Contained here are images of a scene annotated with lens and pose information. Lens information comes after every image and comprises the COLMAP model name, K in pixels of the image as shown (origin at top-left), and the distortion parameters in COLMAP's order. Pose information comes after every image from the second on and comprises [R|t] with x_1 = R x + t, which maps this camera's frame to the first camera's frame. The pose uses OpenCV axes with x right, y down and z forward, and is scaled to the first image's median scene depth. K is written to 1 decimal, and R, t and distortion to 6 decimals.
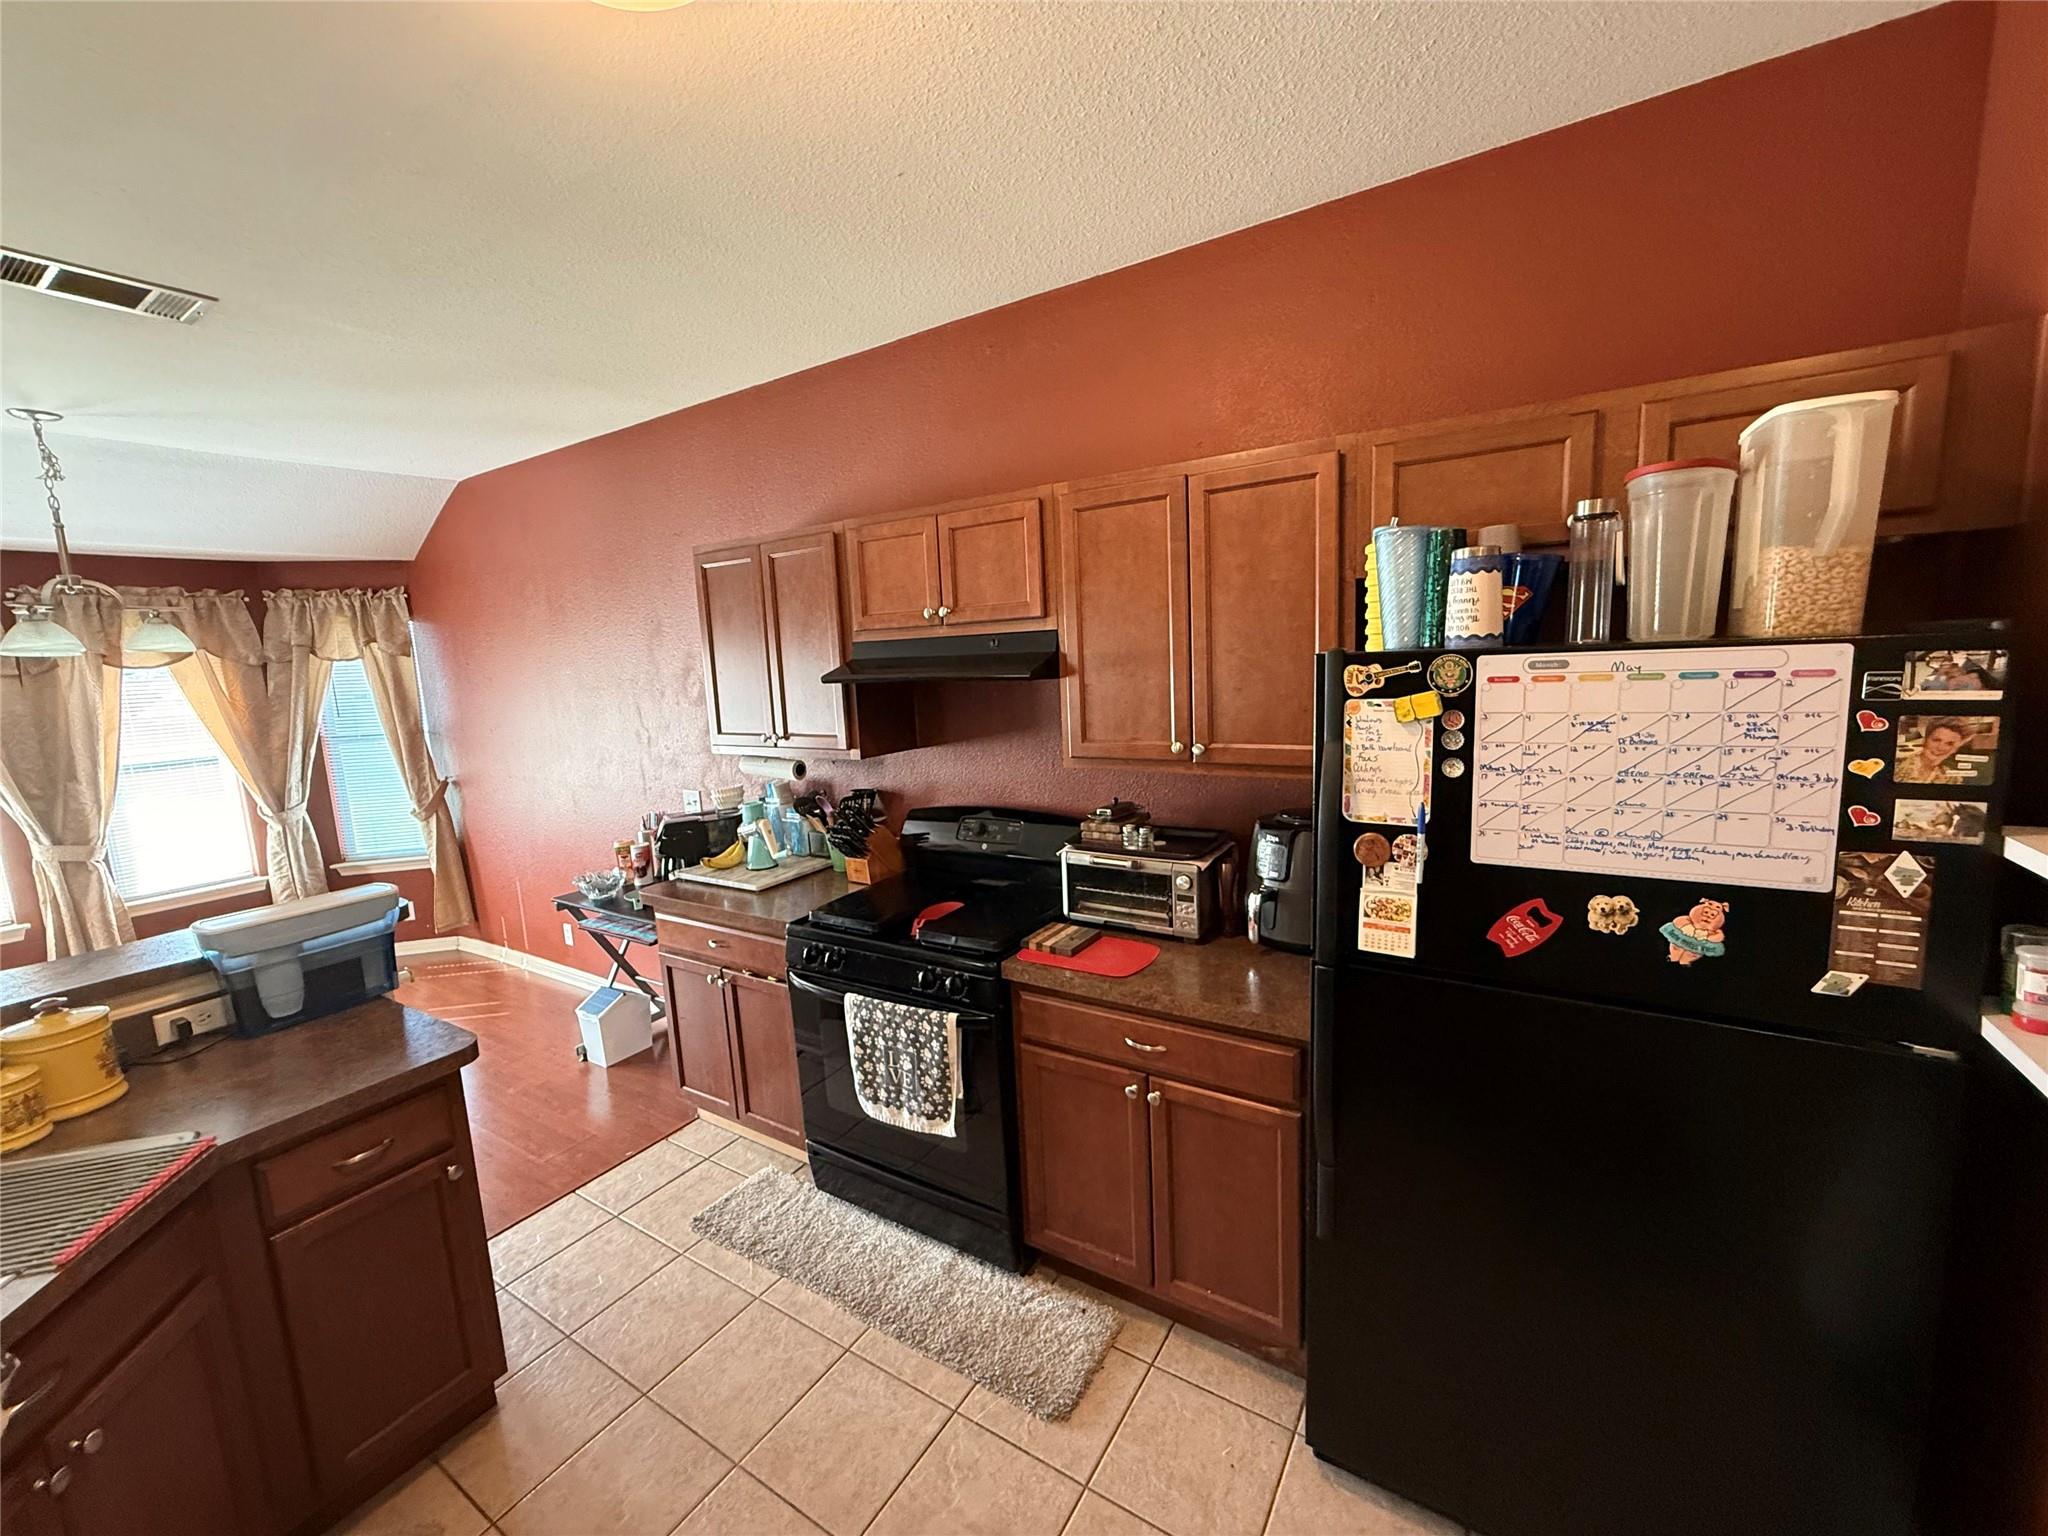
lens RADIAL K [[815.0, 0, 1018.5], [0, 815.0, 769.9], [0, 0, 1]] dist [-0.000166, 0.000041]
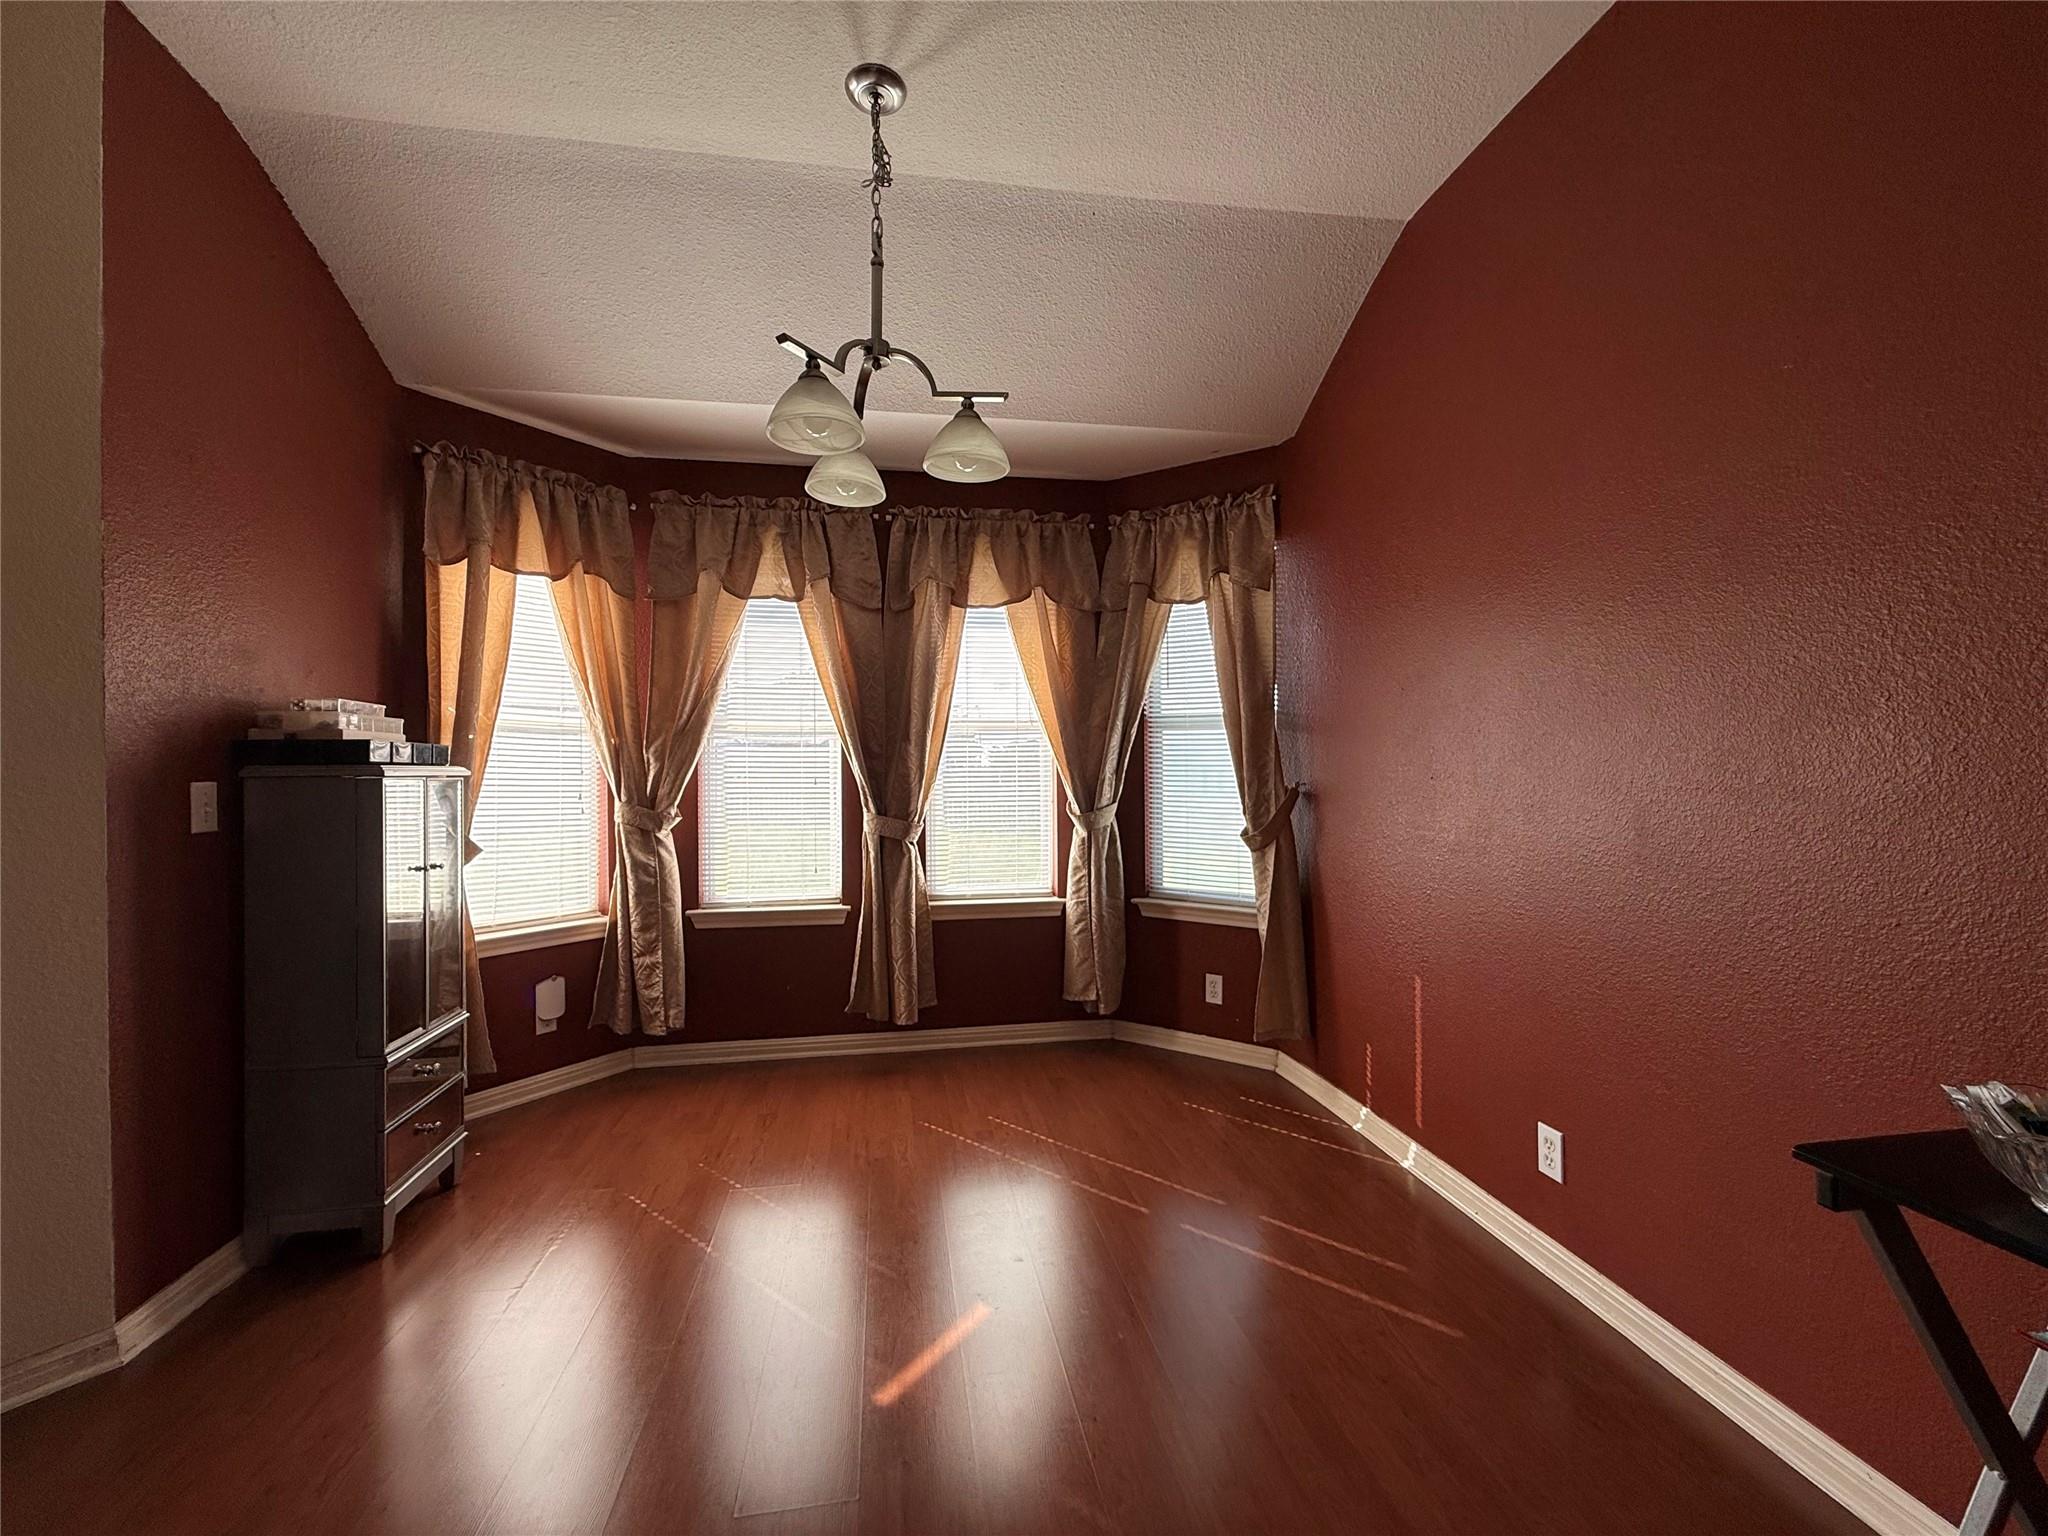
lens RADIAL K [[814.5, 0, 1021.2], [0, 814.5, 769.7], [0, 0, 1]] dist [-0.000347, -0.000094]
pose [[0.666386, 0.046137, -0.744178, -0.781810], [-0.133011, 0.989430, -0.057765, 0.122064], [0.733647, 0.137478, 0.665479, 0.896448]]
